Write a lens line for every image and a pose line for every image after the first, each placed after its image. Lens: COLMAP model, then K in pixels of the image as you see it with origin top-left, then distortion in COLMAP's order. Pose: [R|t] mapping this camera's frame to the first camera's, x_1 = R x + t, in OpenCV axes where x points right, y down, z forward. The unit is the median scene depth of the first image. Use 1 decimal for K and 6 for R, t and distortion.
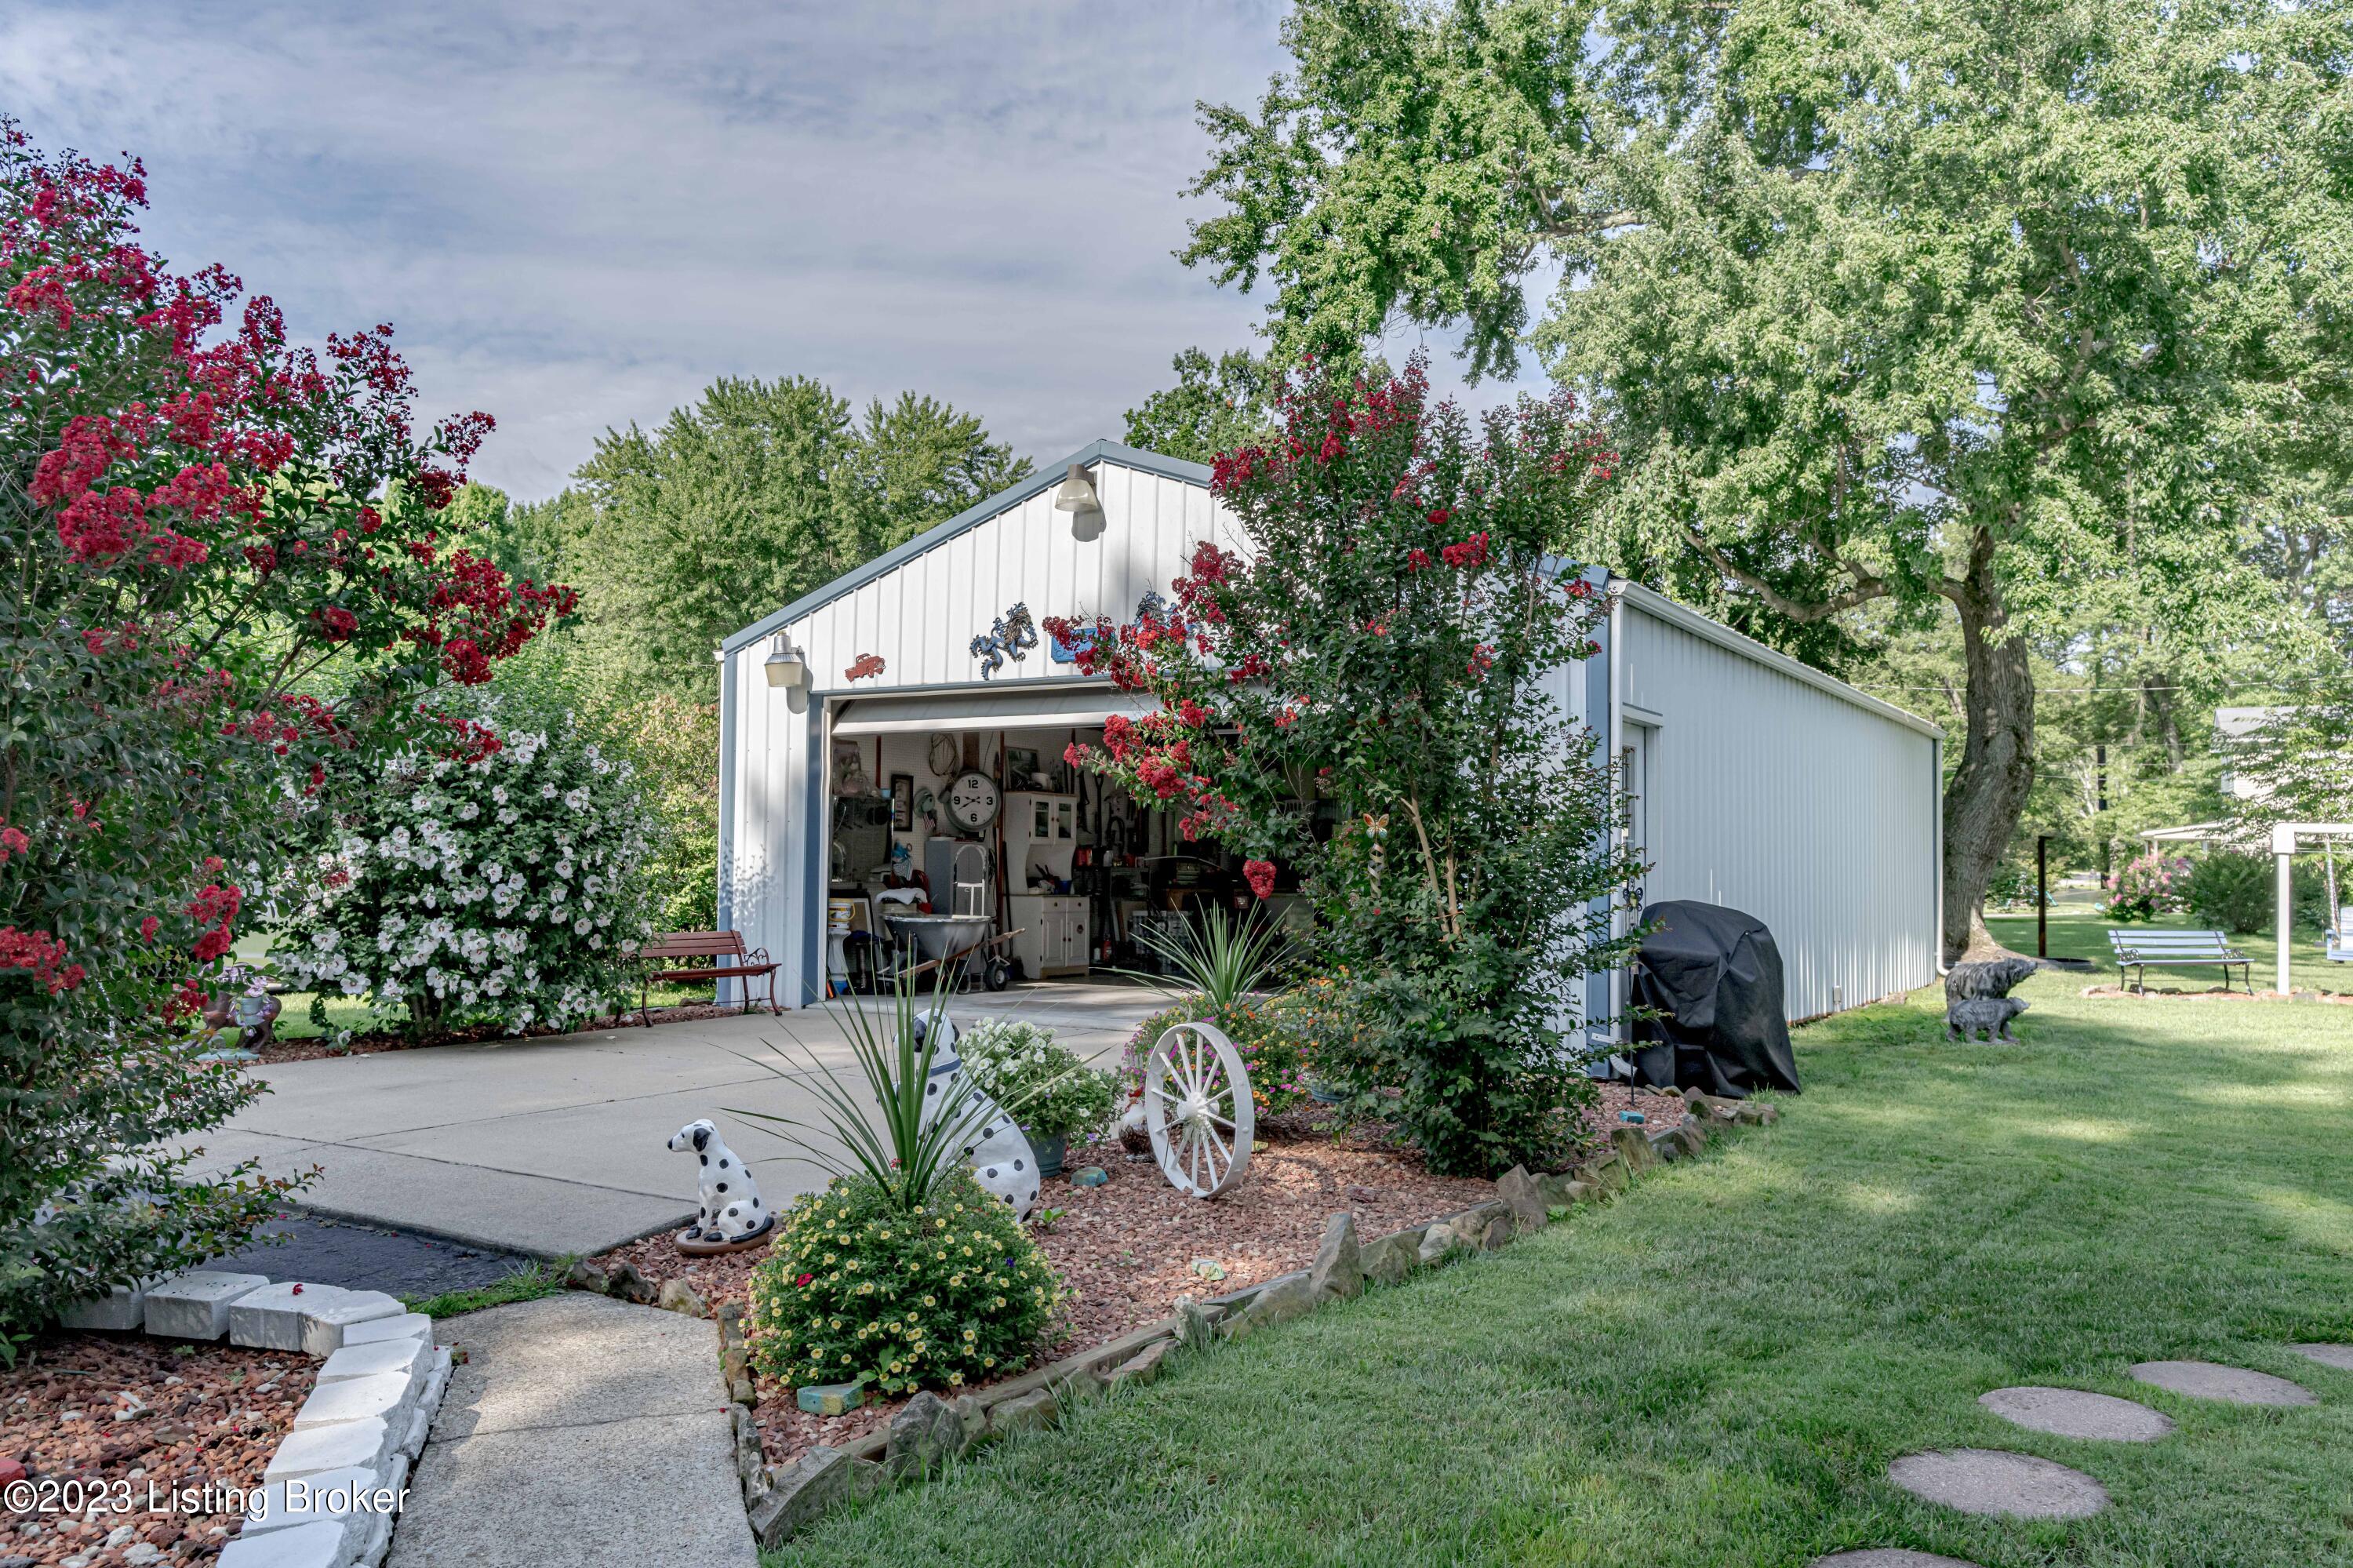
lens RADIAL K [[1737.3, 0, 1177.6], [0, 1737.3, 783.7], [0, 0, 1]] dist [0.005789, 0.000193]
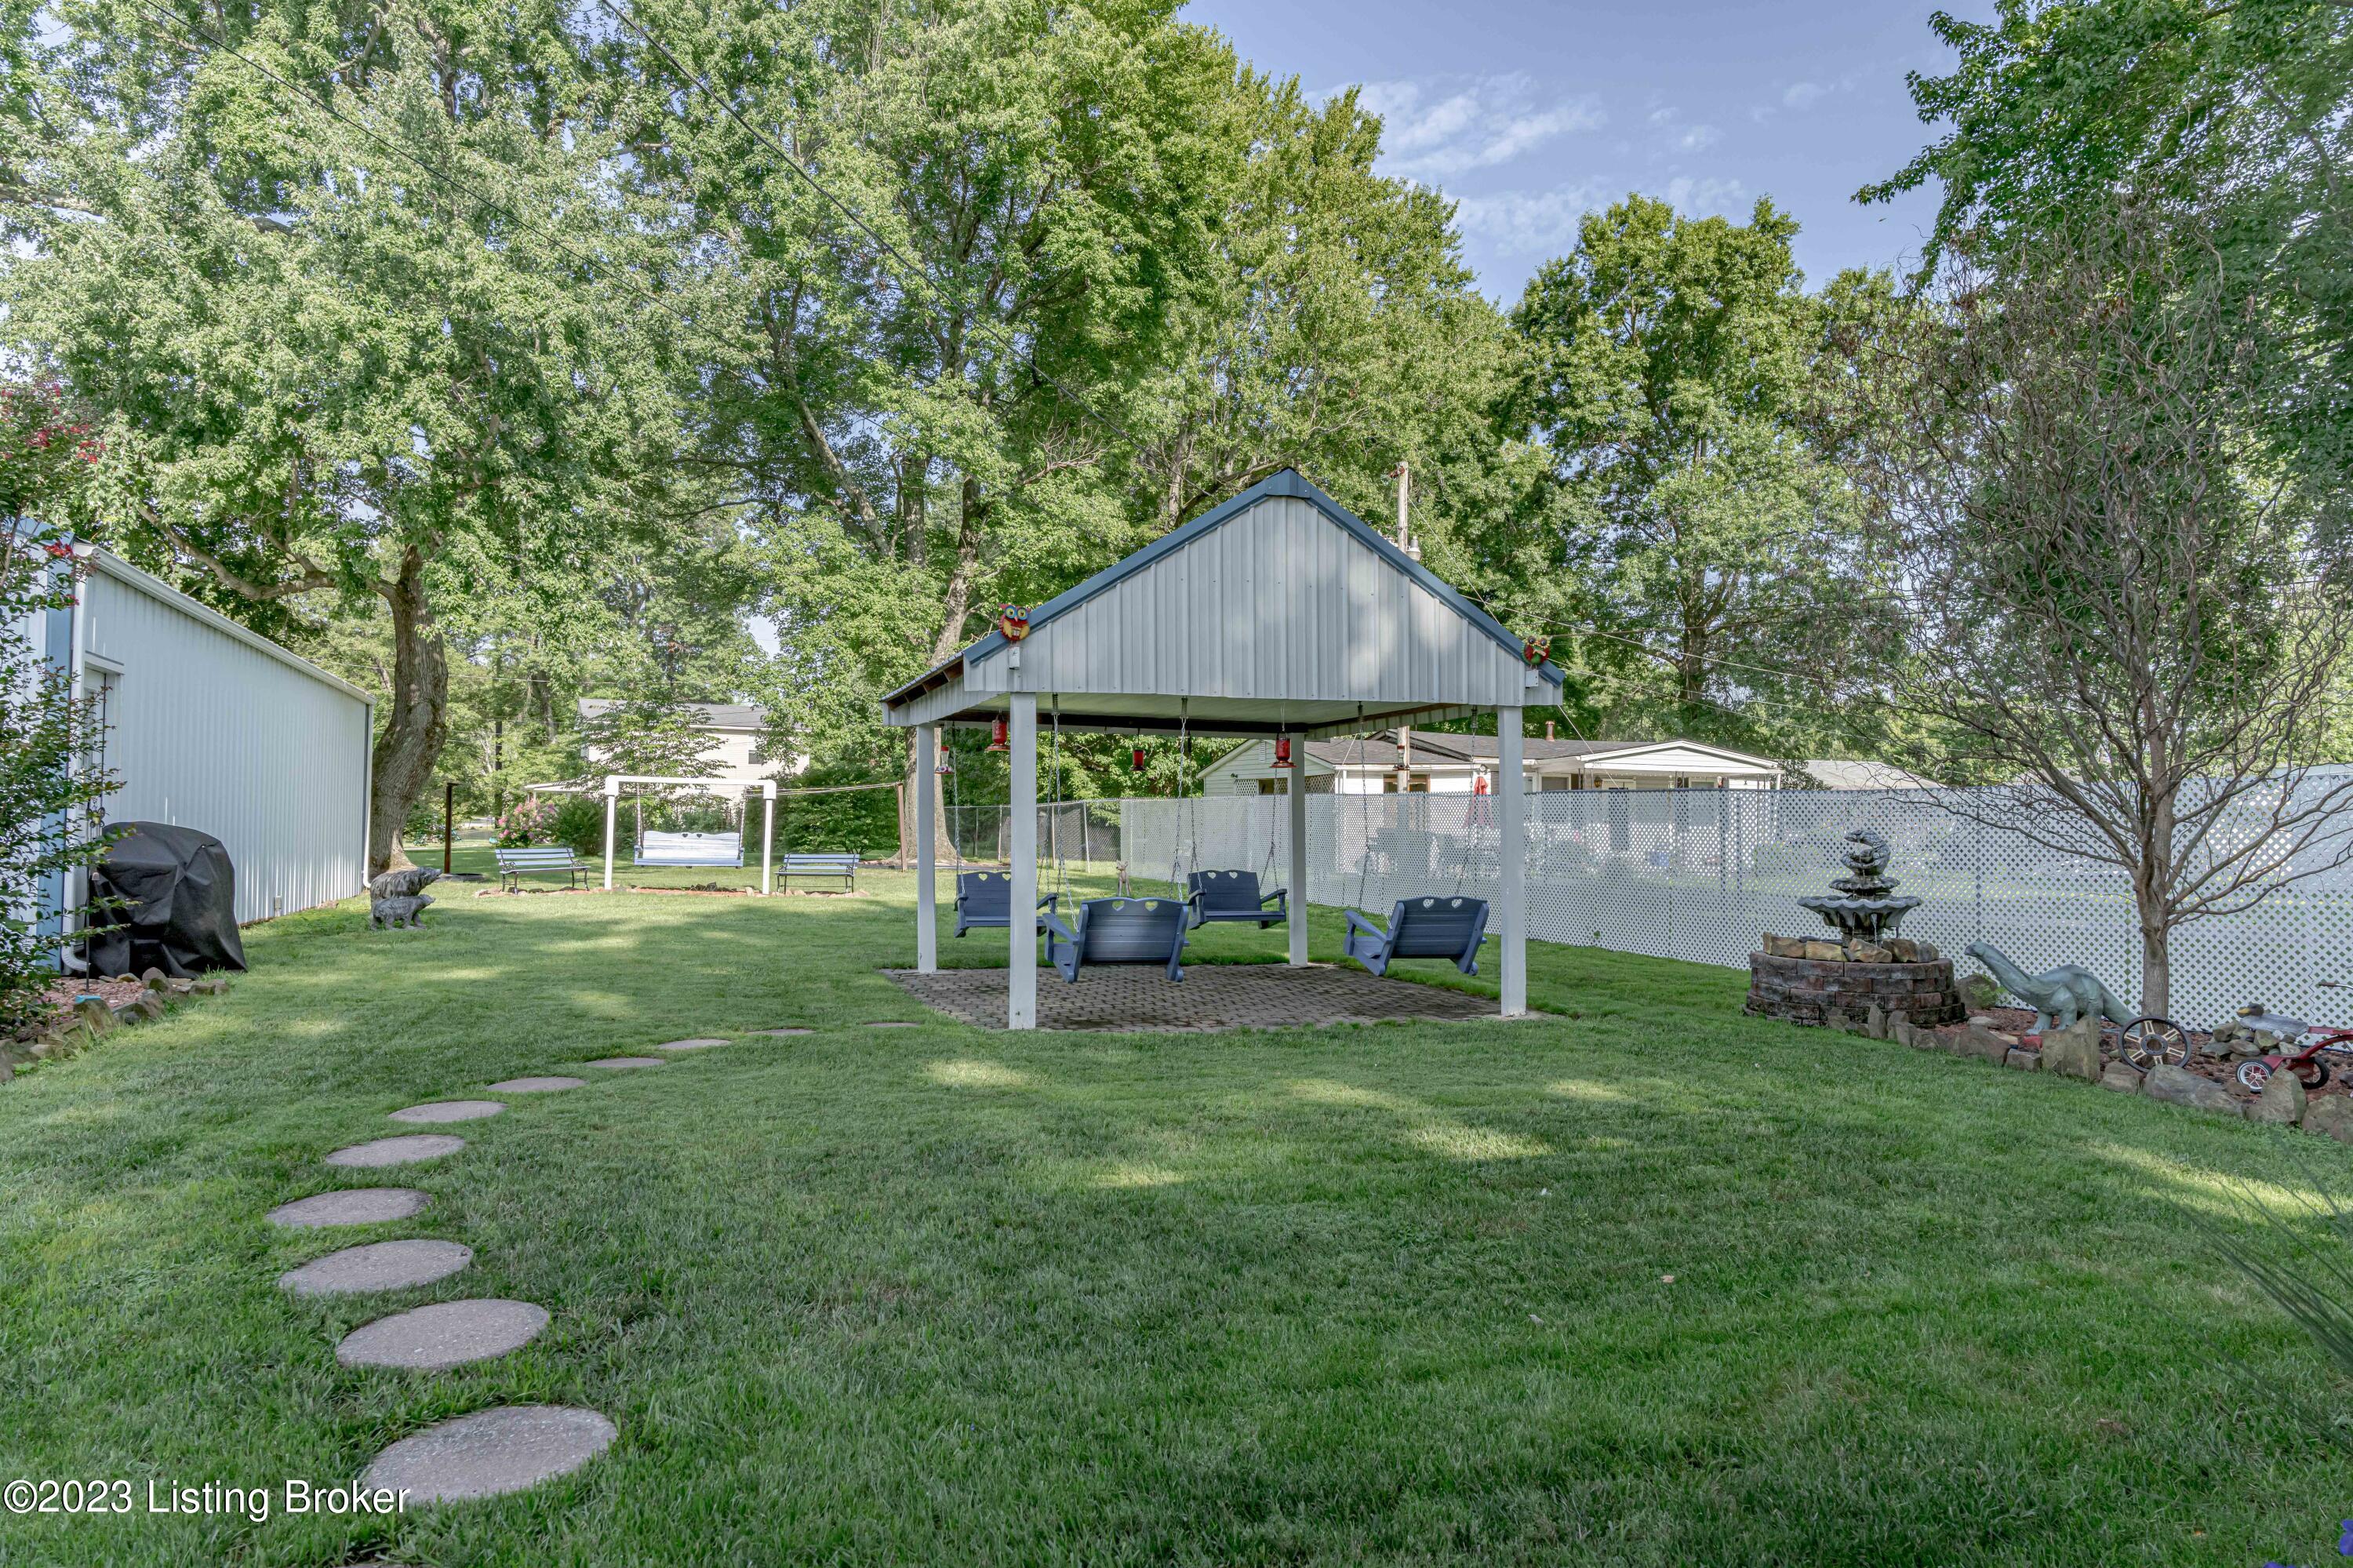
lens RADIAL K [[1394.7, 0, 1173.6], [0, 1394.7, 782.5], [0, 0, 1]] dist [0.004361, 0.002995]
pose [[0.591954, 0.021902, 0.805674, -0.047036], [-0.038237, 0.999268, 0.000930, 0.009289], [-0.805064, -0.031357, 0.592358, -0.101512]]
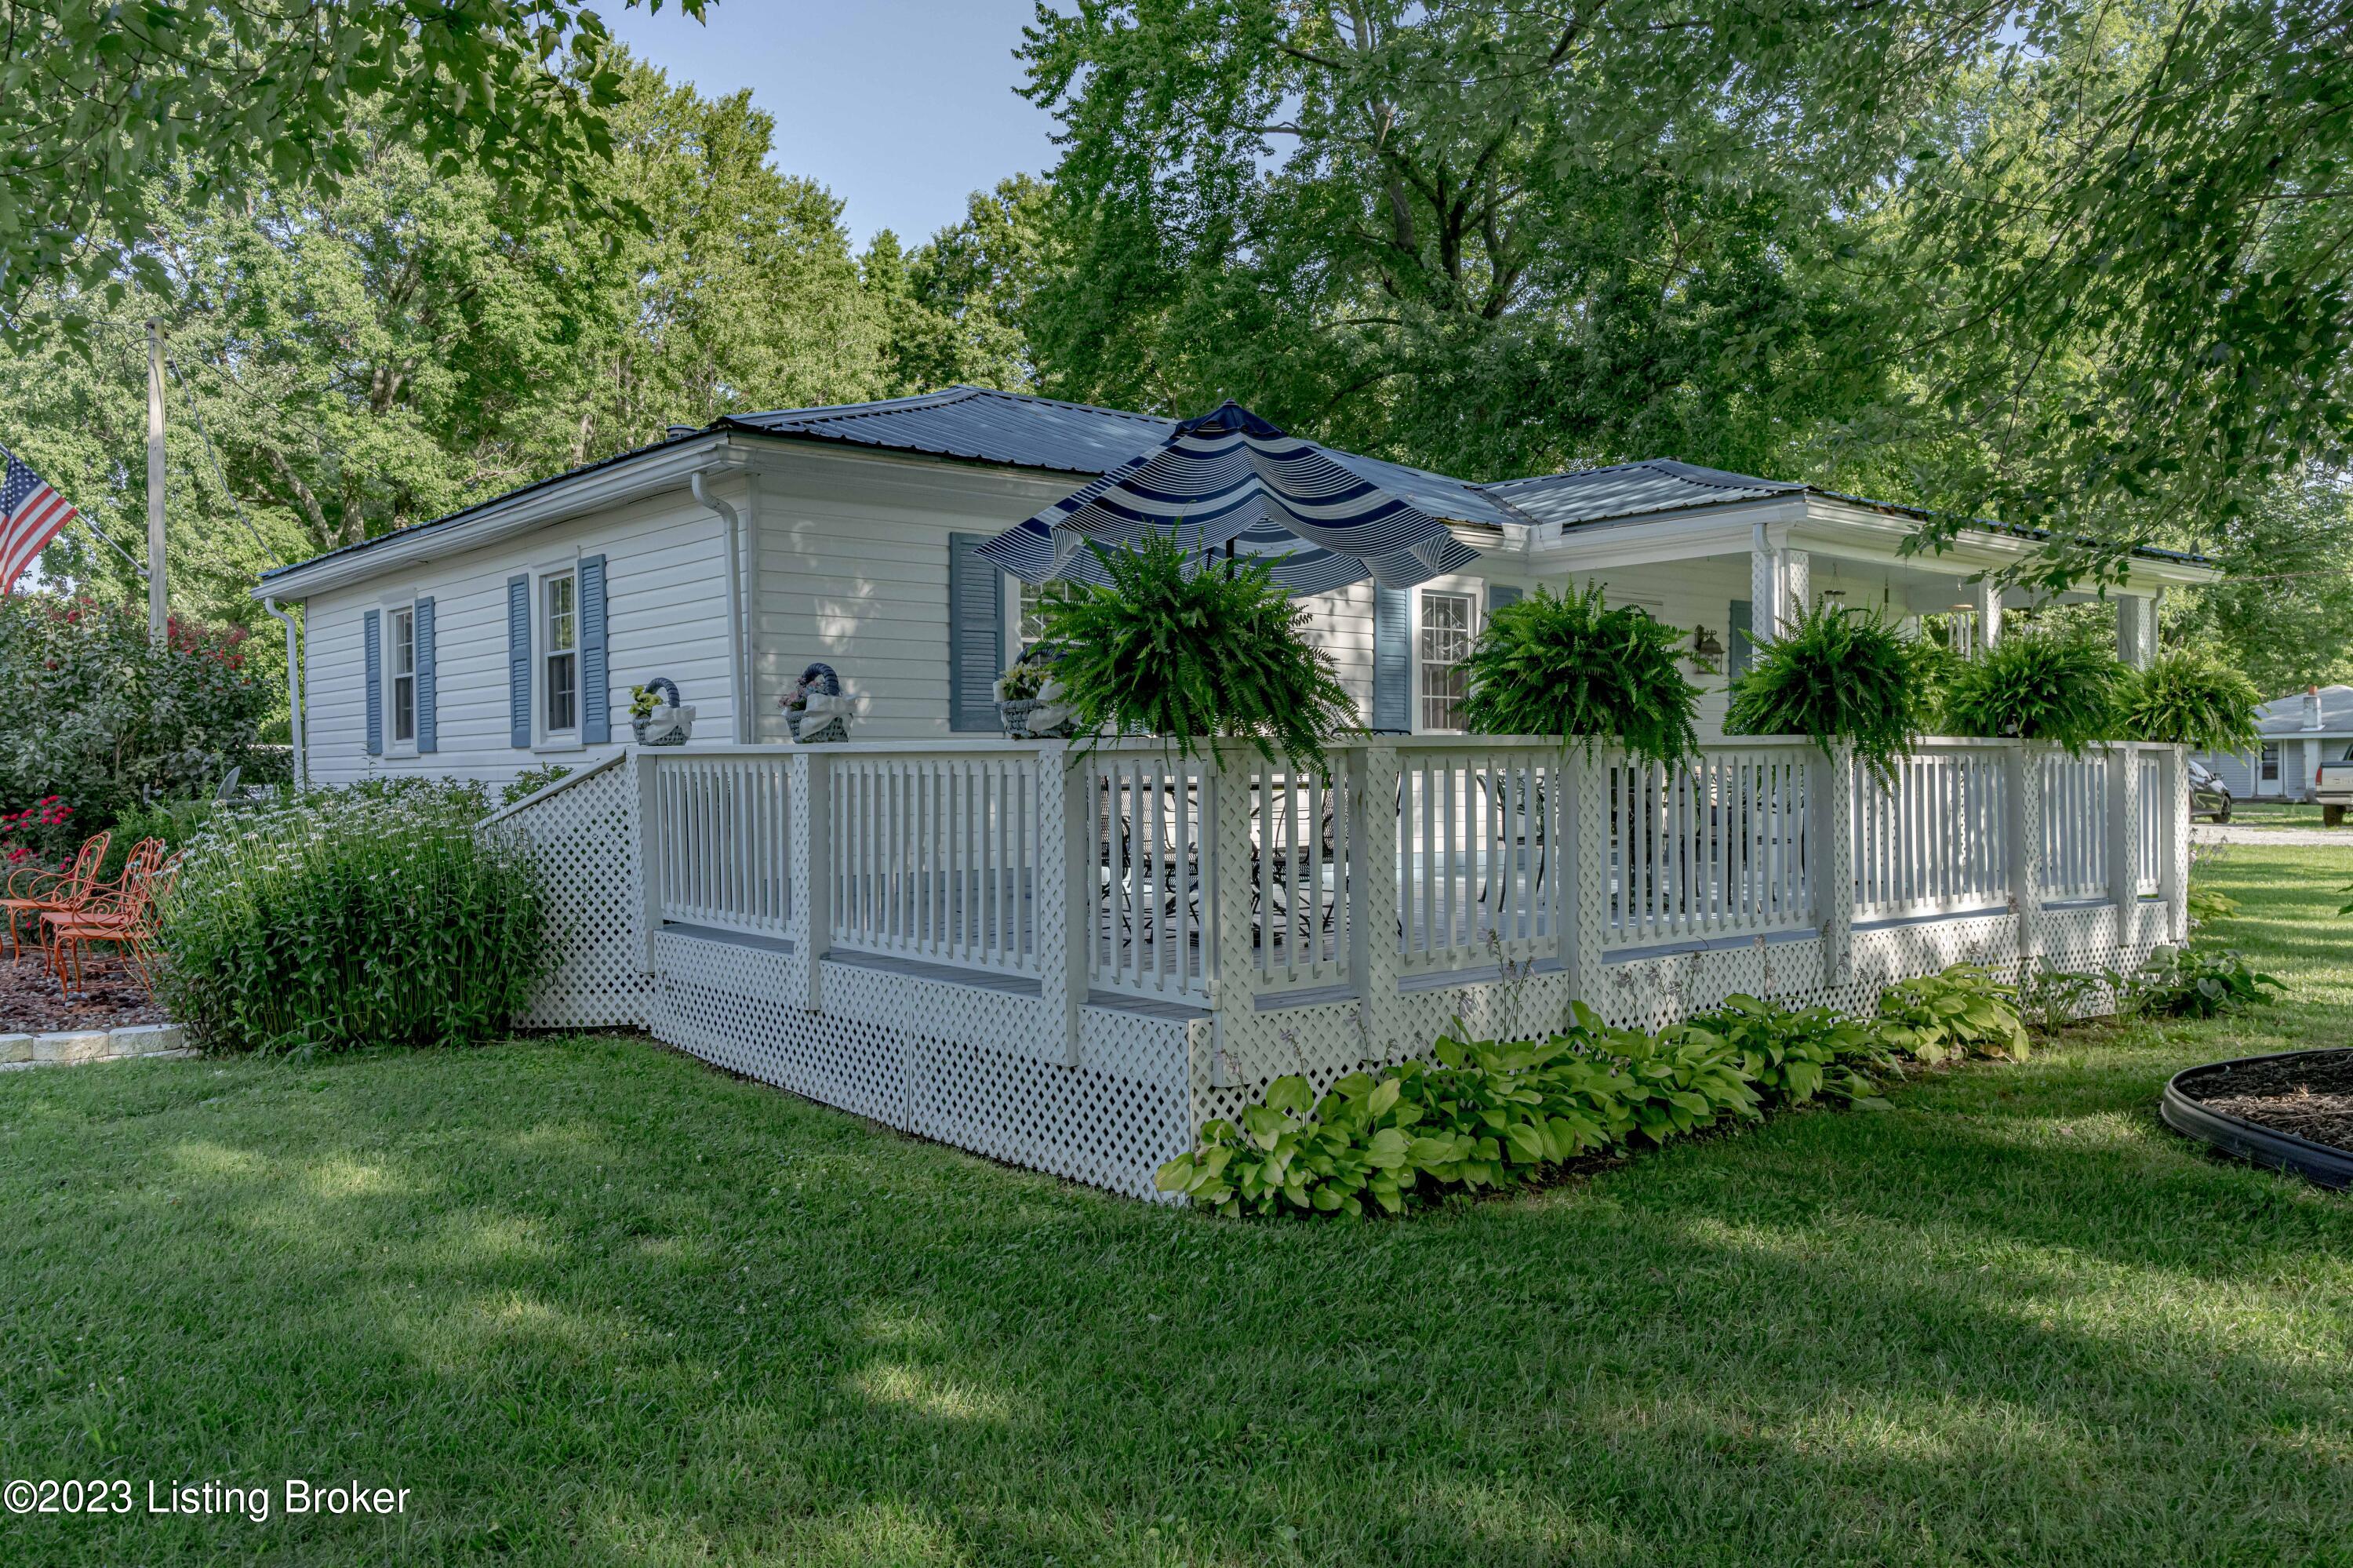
lens RADIAL K [[1765.8, 0, 1179.8], [0, 1765.8, 773.8], [0, 0, 1]] dist [-0.002014, 0.001402]
pose [[0.281305, -0.012494, 0.959537, -1.086256], [-0.035100, 0.999112, 0.023300, -0.032438], [-0.958976, -0.040234, 0.280616, -0.758509]]
